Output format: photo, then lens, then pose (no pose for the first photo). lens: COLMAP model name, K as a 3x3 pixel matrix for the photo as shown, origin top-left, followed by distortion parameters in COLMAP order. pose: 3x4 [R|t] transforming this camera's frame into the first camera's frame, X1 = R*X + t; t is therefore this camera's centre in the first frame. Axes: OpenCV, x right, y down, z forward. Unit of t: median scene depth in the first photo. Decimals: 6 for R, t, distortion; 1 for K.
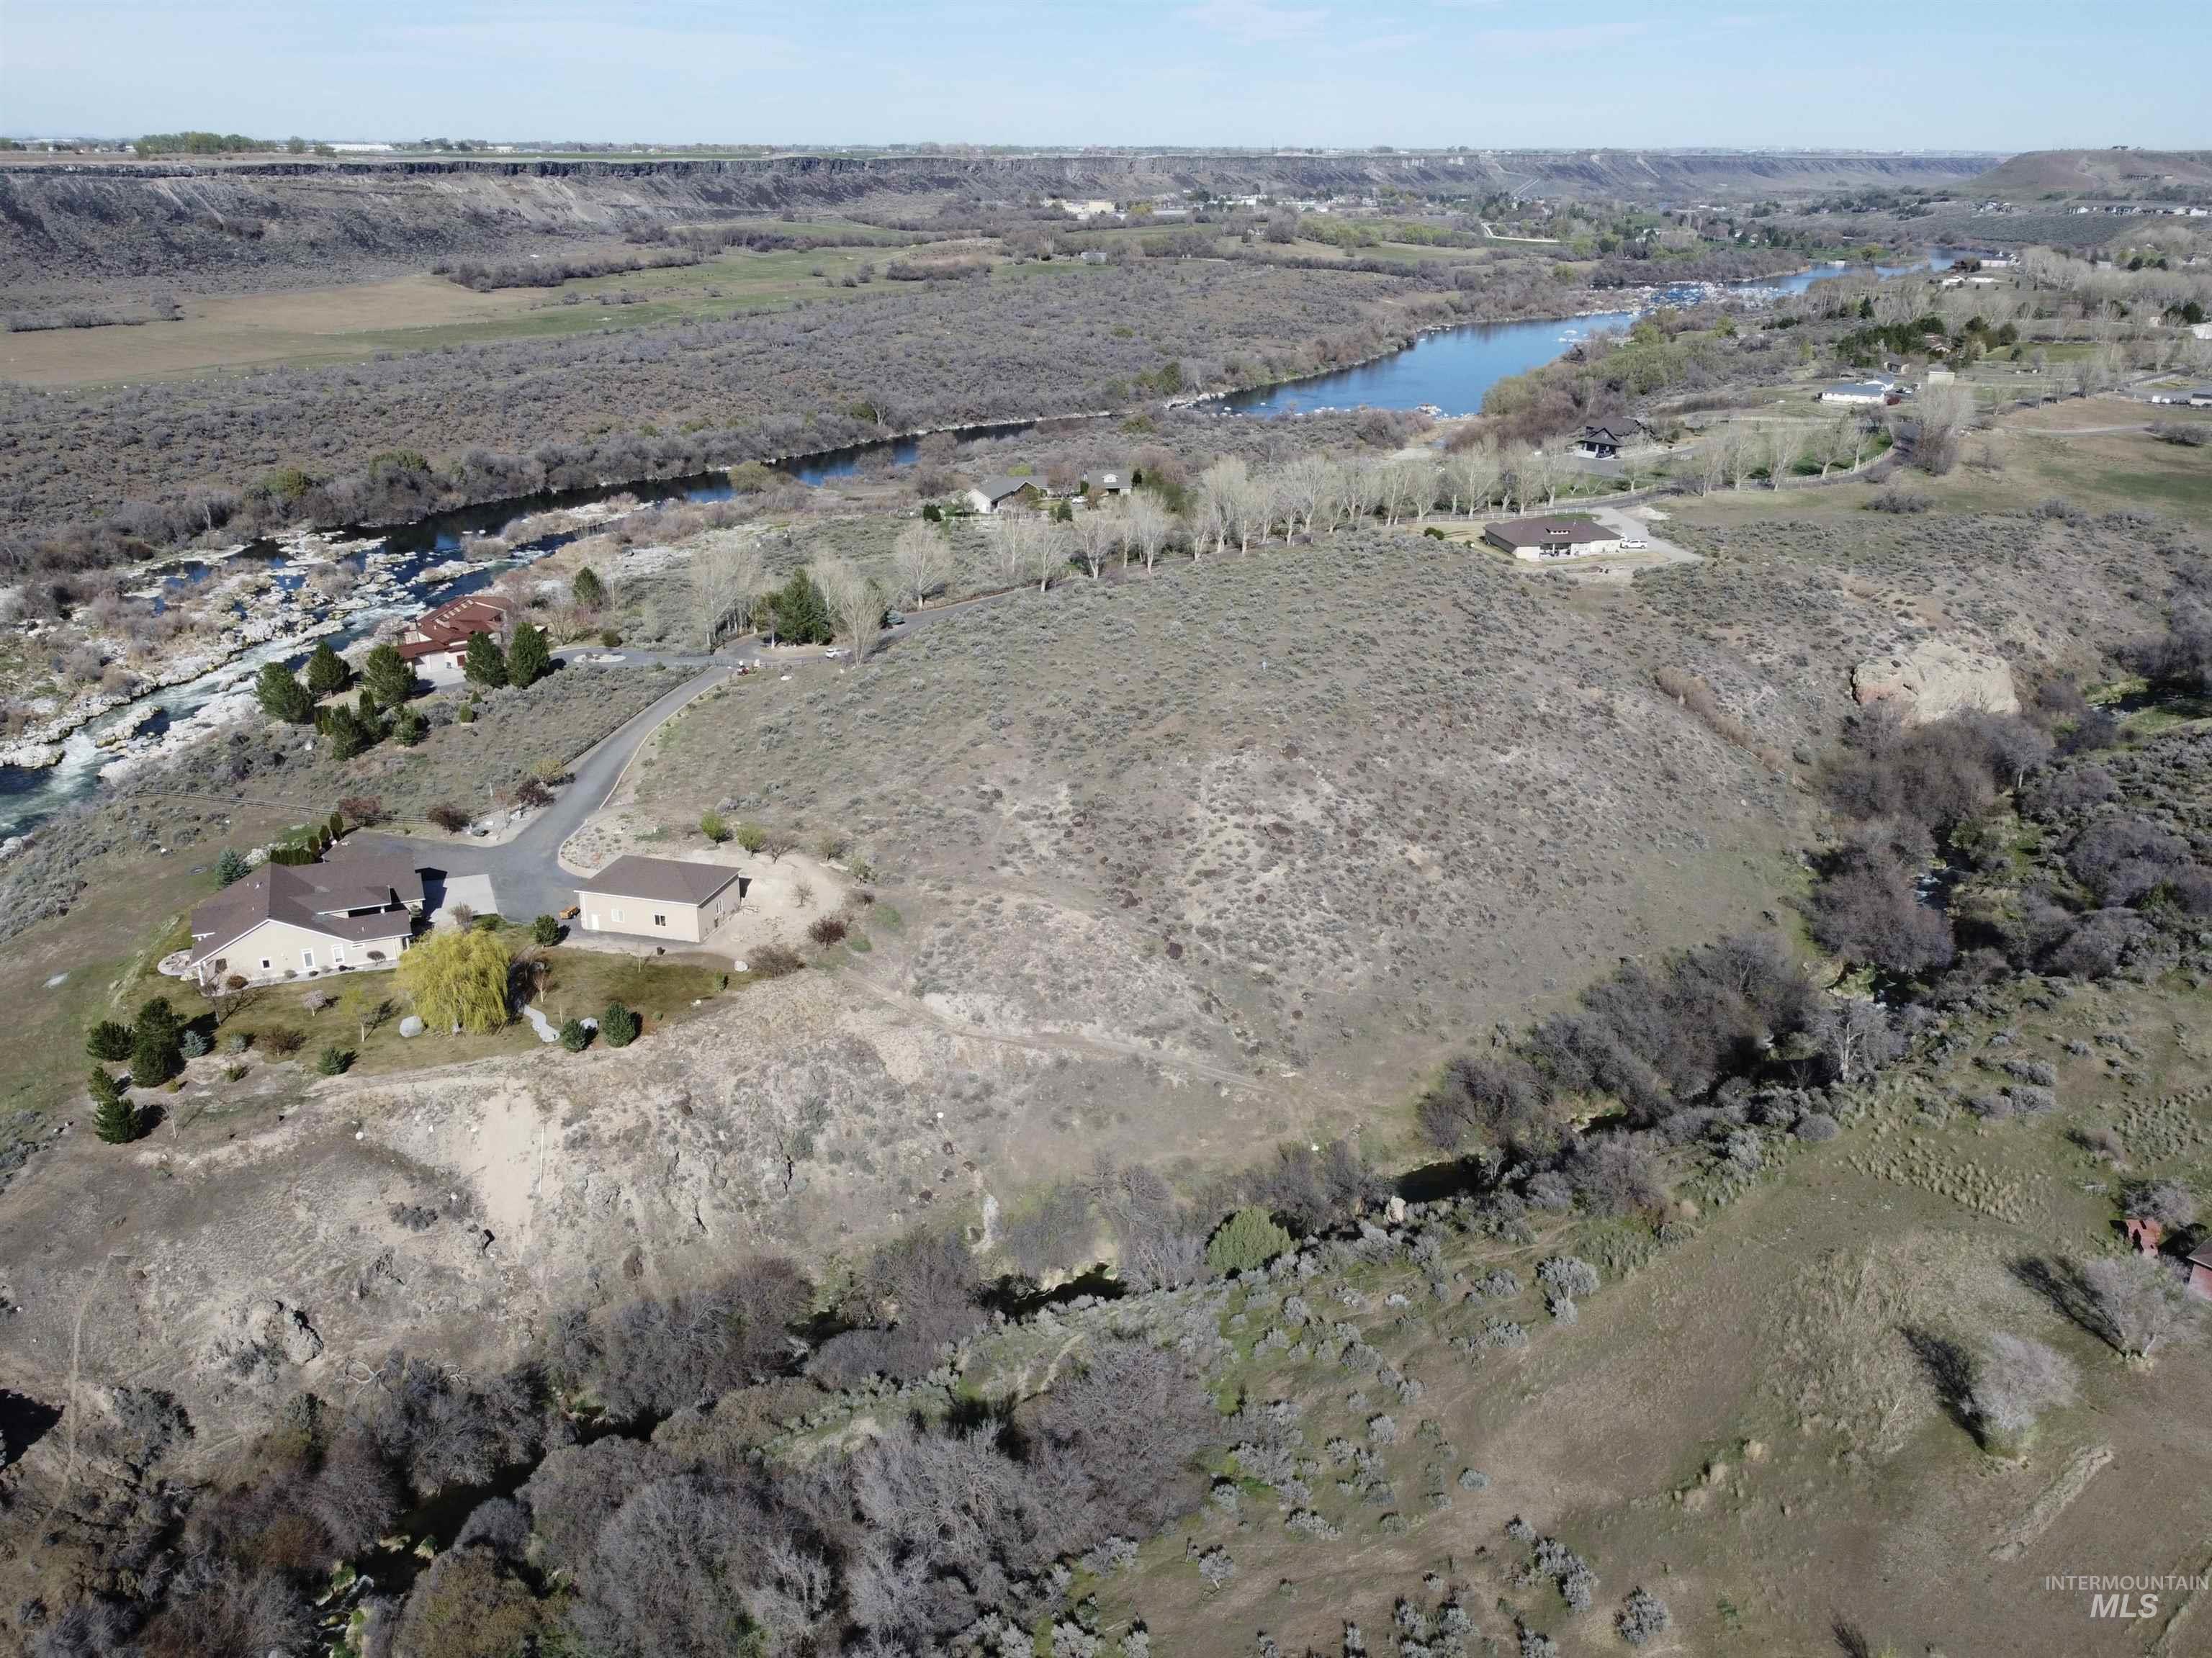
lens RADIAL K [[1758.3, 0, 1102.3], [0, 1758.3, 830.9], [0, 0, 1]] dist [-0.001060, -0.000777]
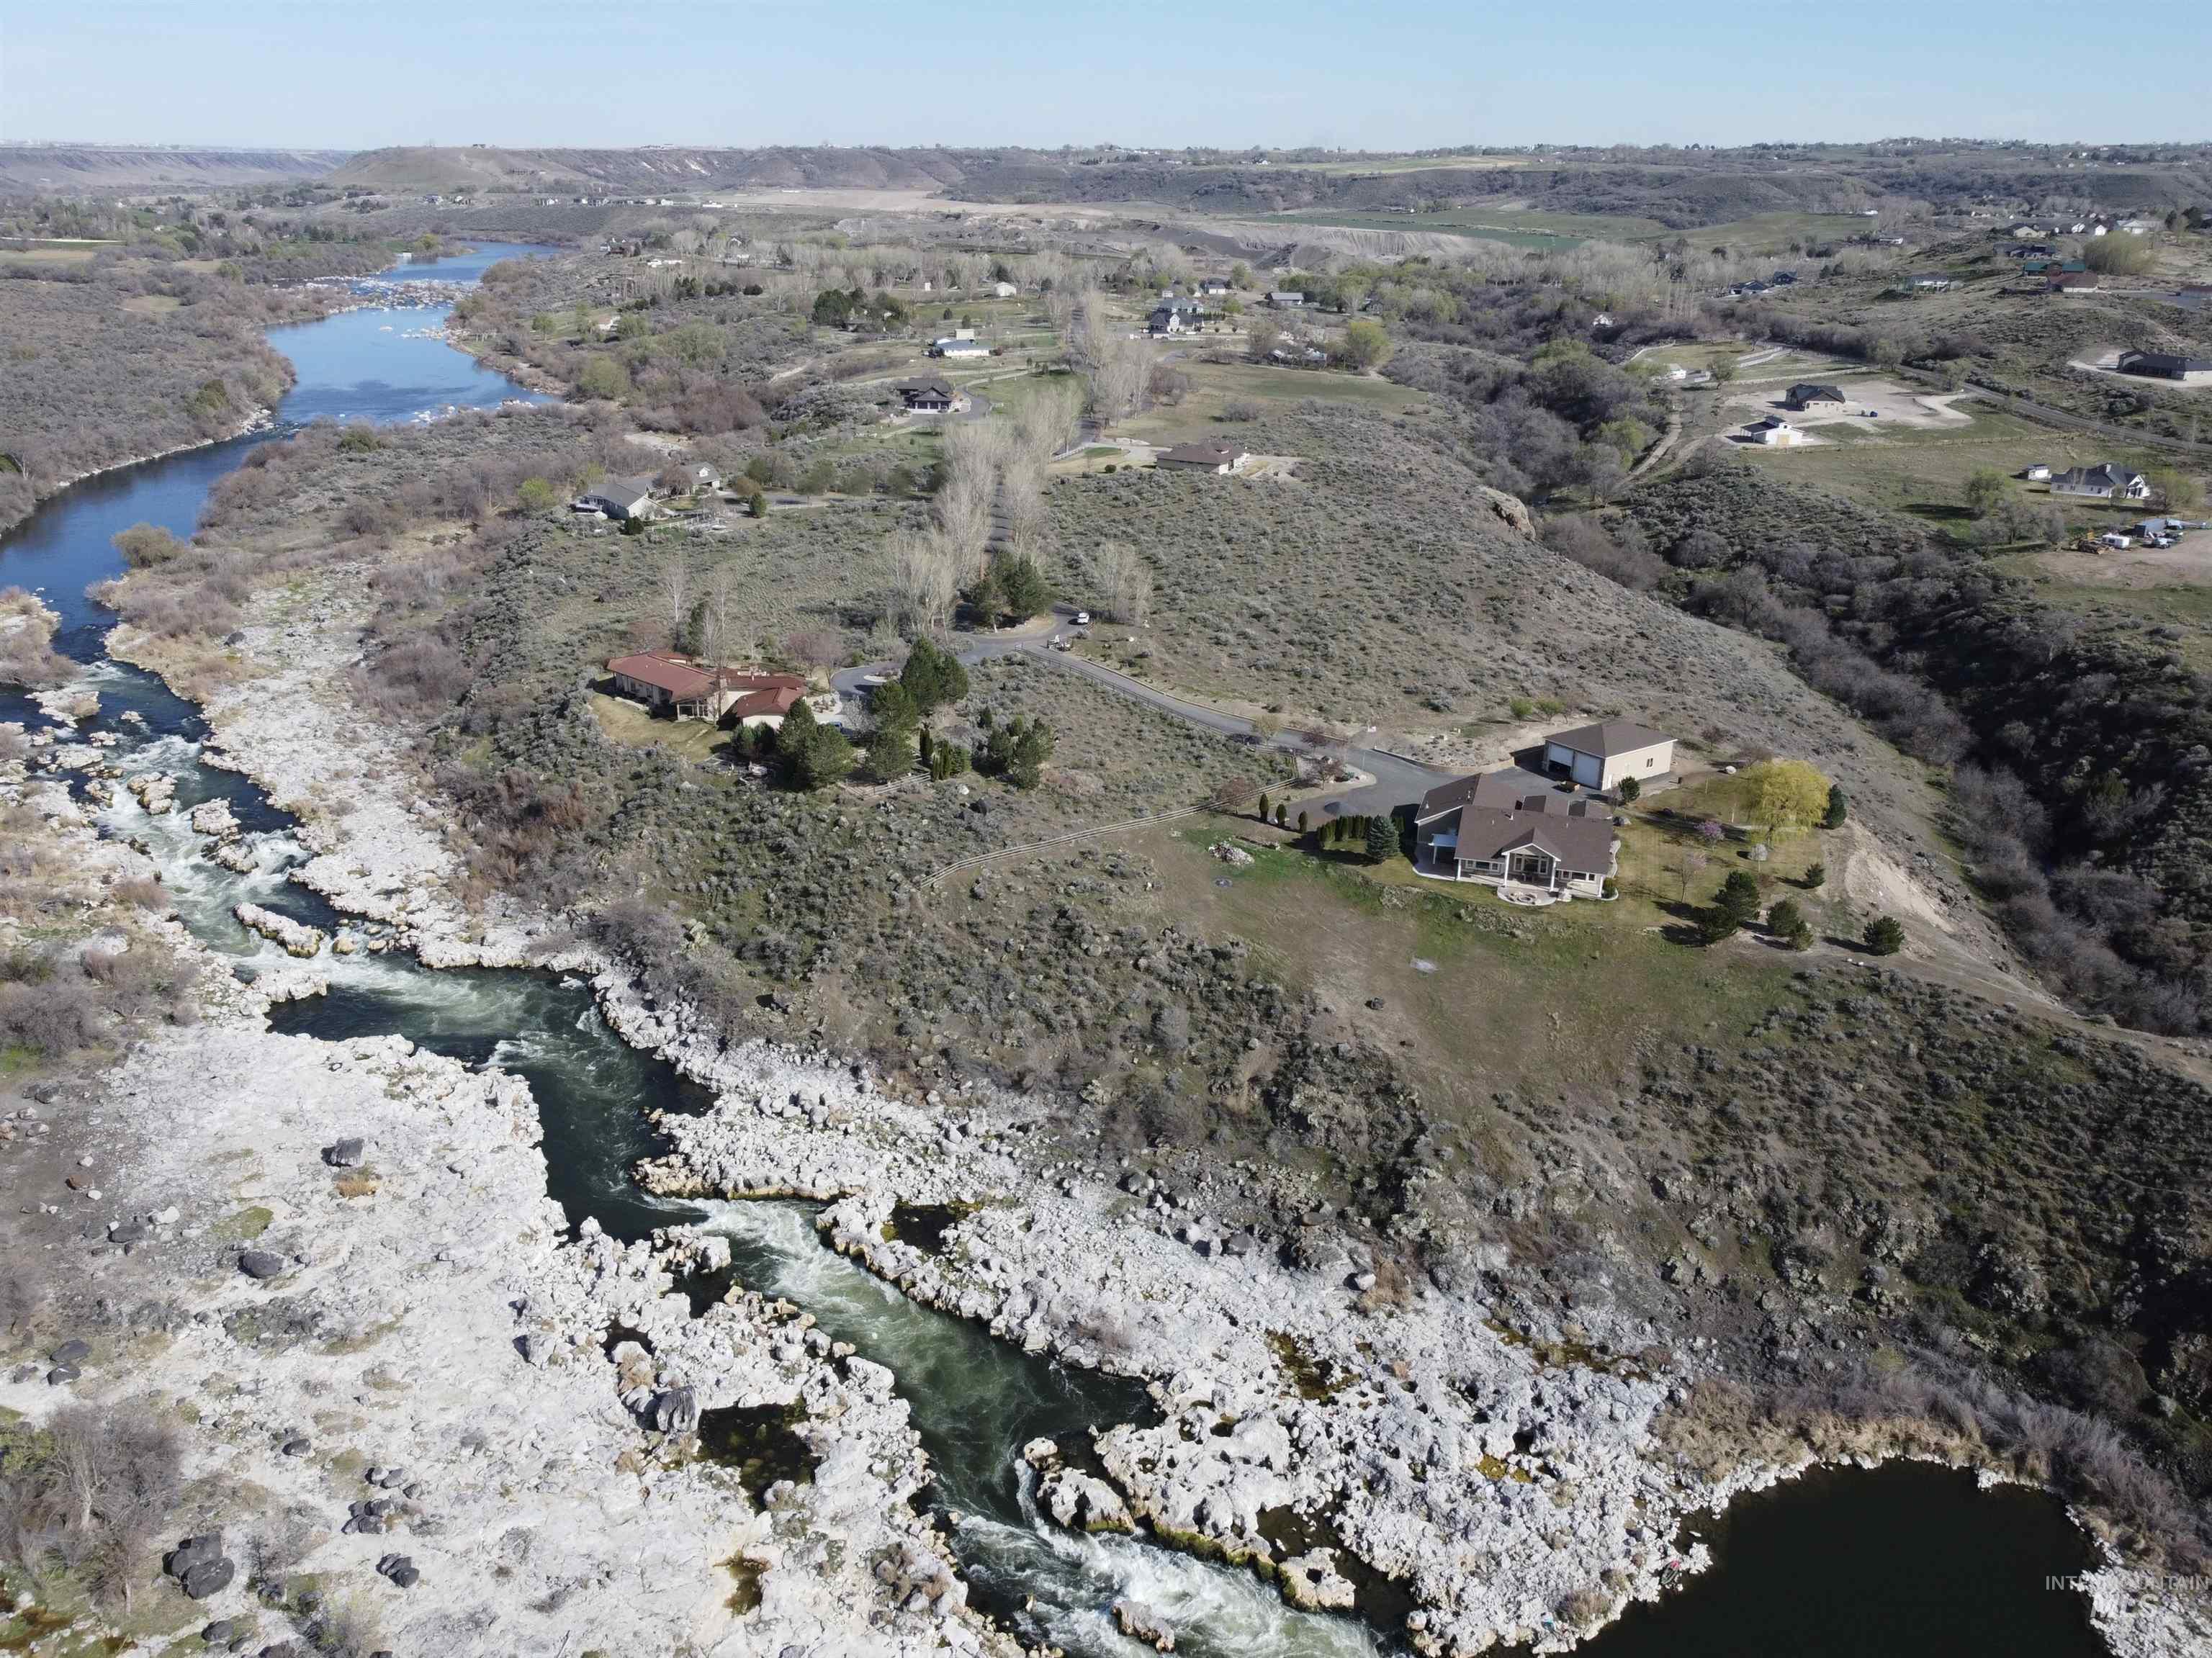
lens RADIAL K [[1758.3, 0, 1102.3], [0, 1758.3, 830.9], [0, 0, 1]] dist [-0.001060, -0.000777]
pose [[0.629705, -0.268952, 0.728791, -0.355656], [0.267353, 0.955876, 0.121750, -0.039579], [-0.729379, 0.118178, 0.673825, 0.114494]]
